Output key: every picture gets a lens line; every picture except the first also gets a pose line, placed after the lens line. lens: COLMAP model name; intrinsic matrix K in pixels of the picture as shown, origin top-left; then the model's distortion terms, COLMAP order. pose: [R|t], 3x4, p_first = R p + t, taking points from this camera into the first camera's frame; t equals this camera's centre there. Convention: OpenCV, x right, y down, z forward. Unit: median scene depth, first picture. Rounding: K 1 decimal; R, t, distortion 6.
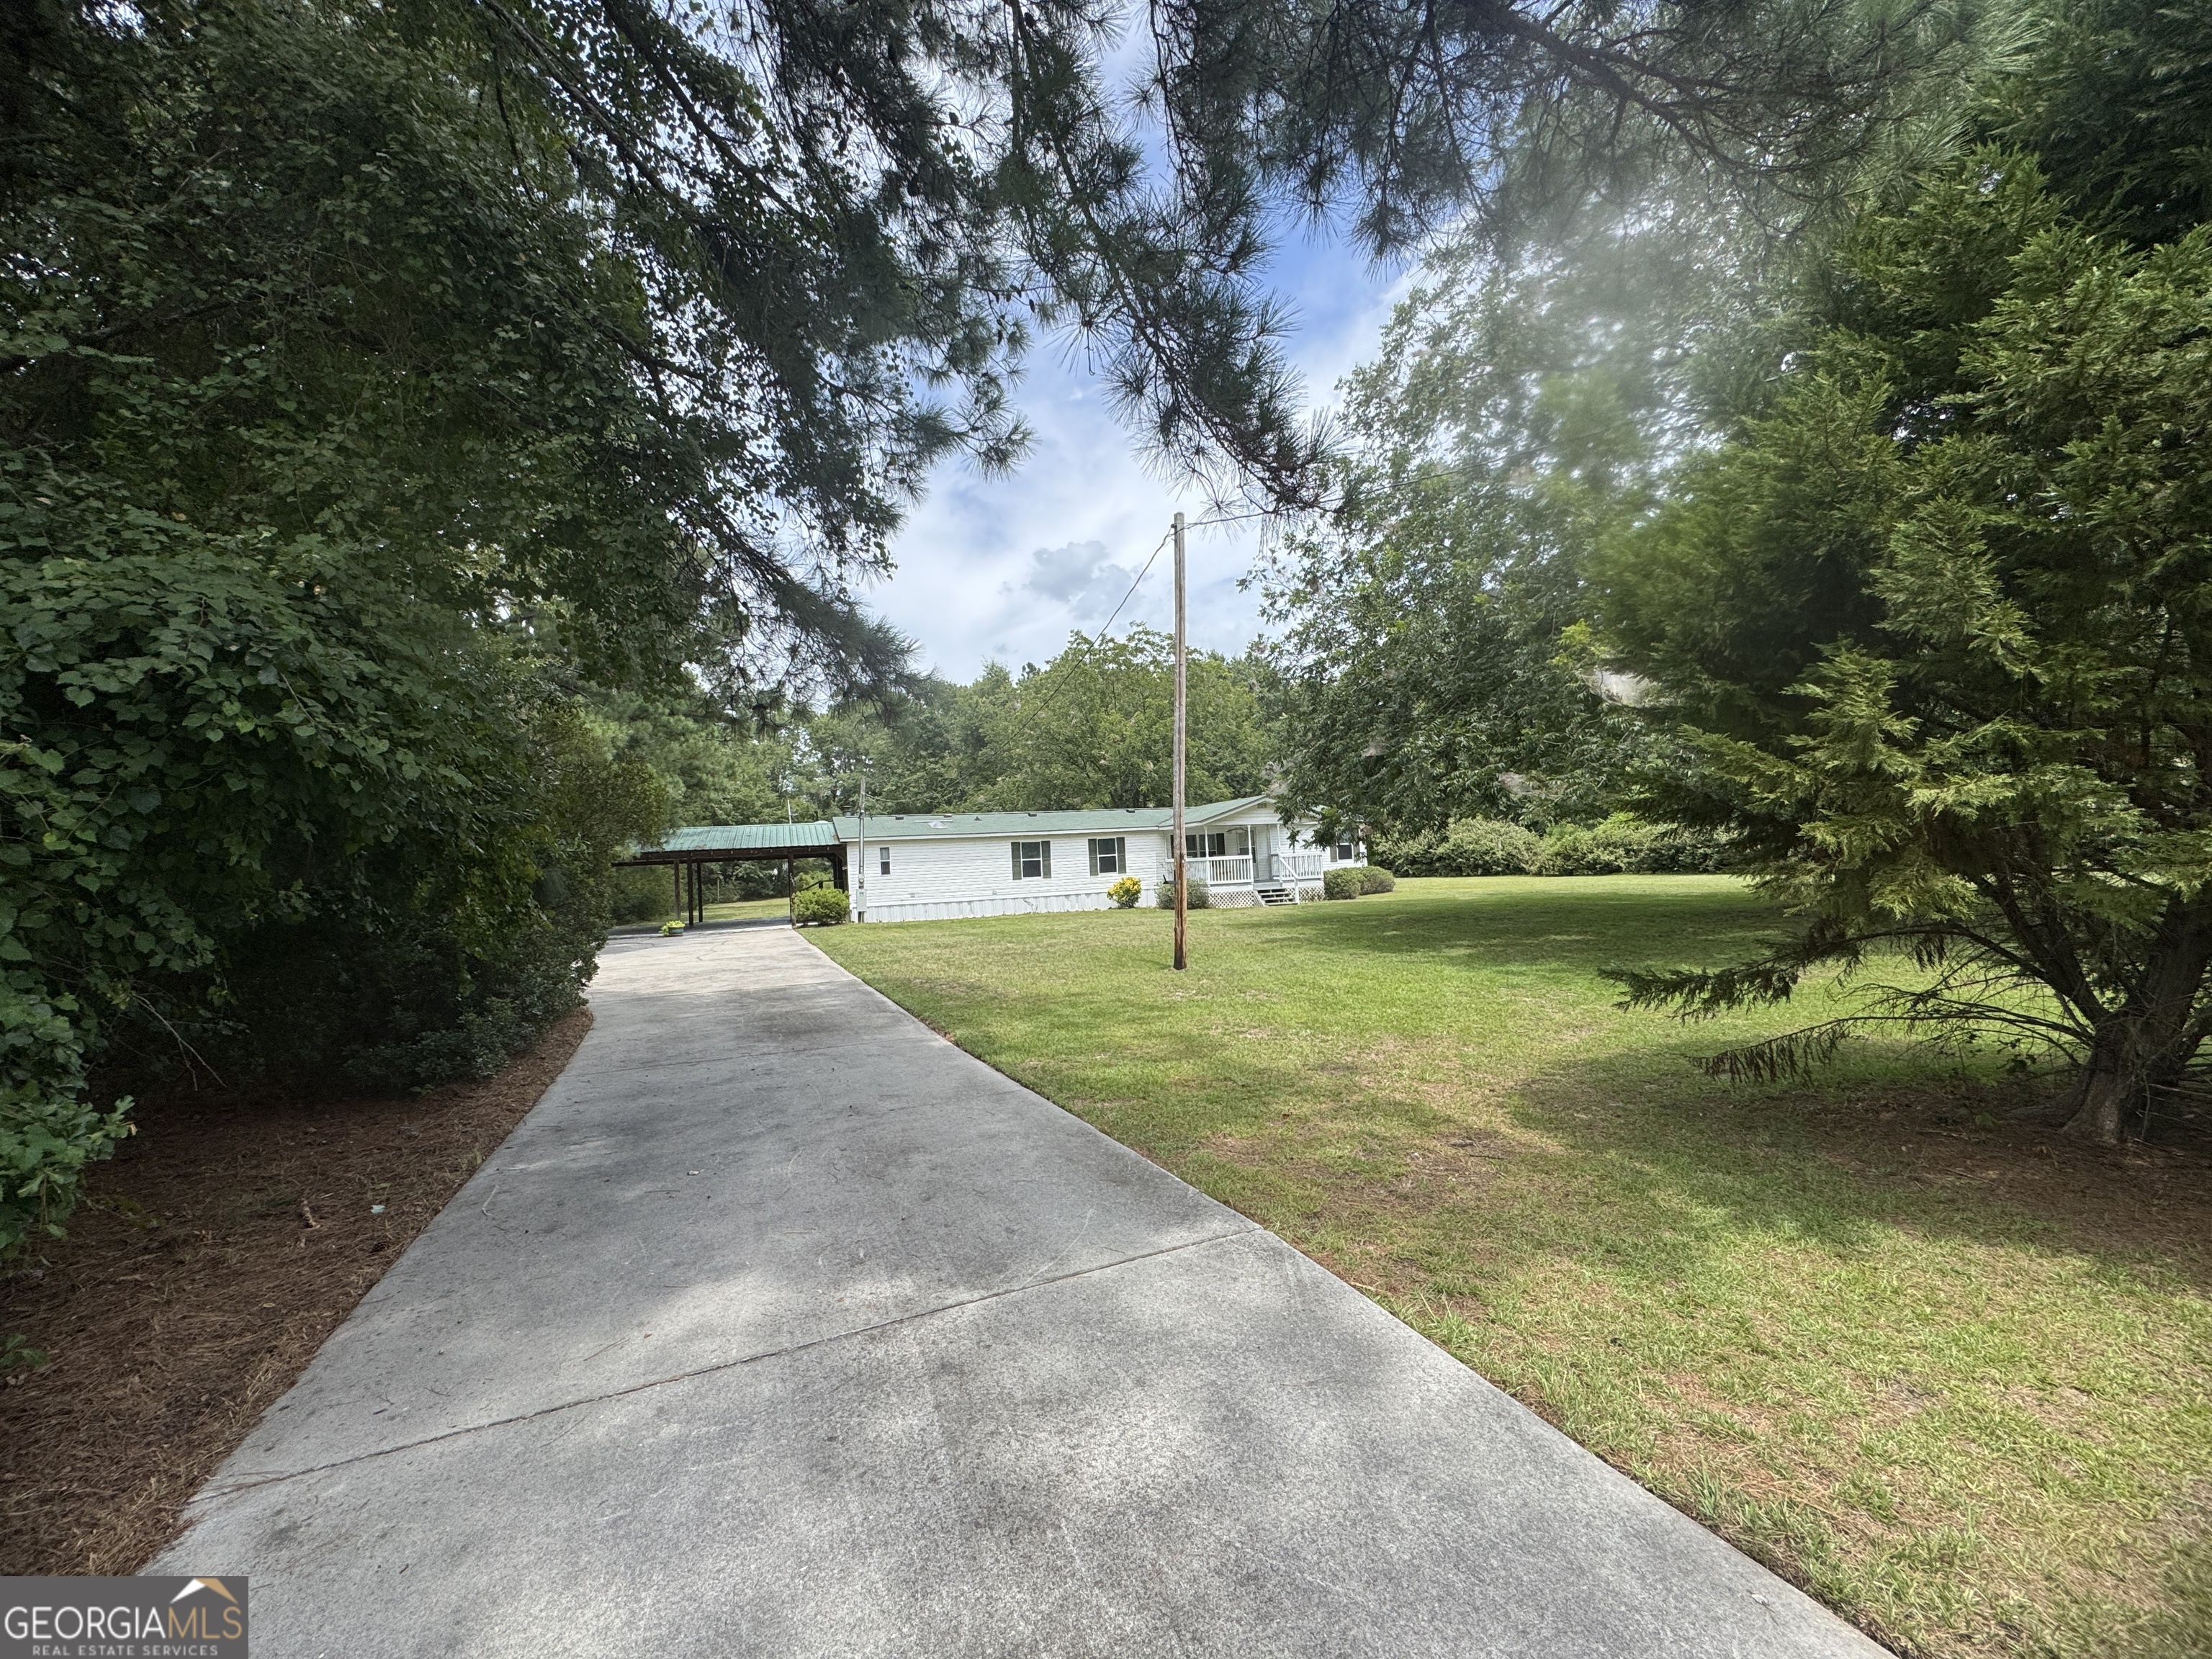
lens RADIAL K [[890.8, 0, 1103.8], [0, 890.8, 829.6], [0, 0, 1]] dist [-0.000530, -0.000094]
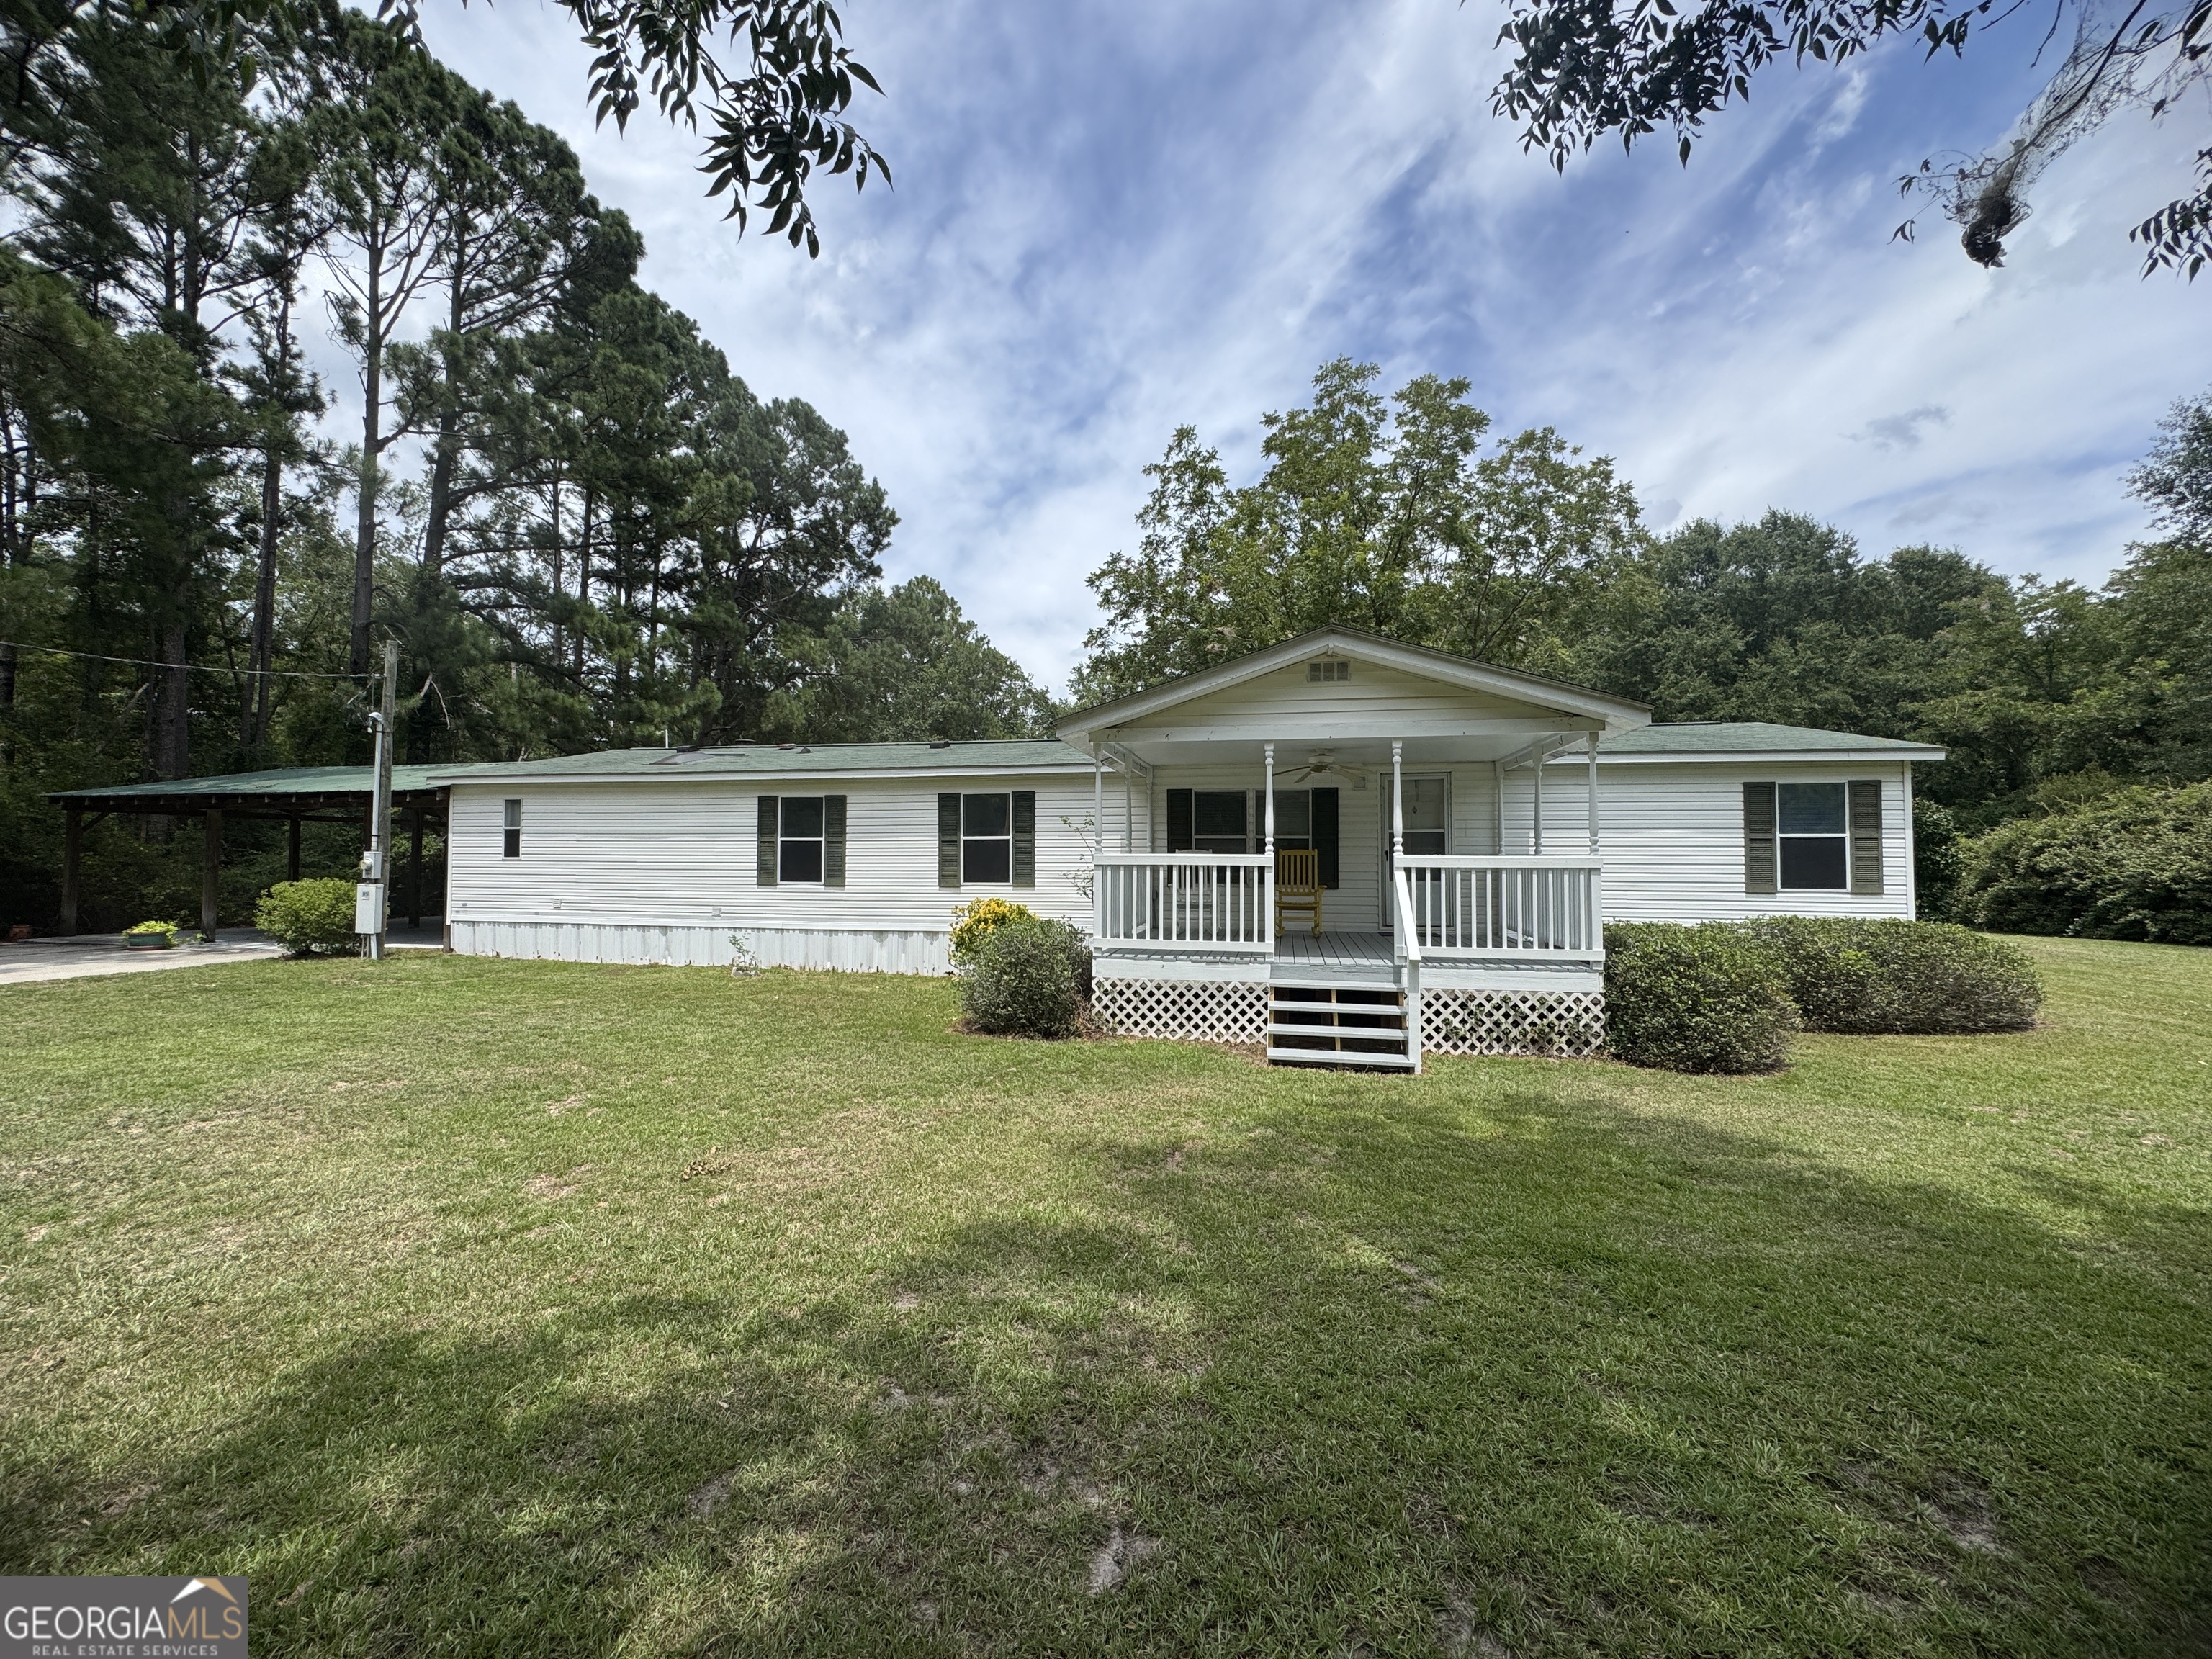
lens RADIAL K [[884.1, 0, 1106.0], [0, 884.1, 829.5], [0, 0, 1]] dist [-0.002294, -0.000189]
pose [[0.851751, 0.034584, -0.522805, 0.253767], [-0.027384, 0.999394, 0.021497, 0.015847], [0.523231, -0.003994, 0.852181, 0.711510]]
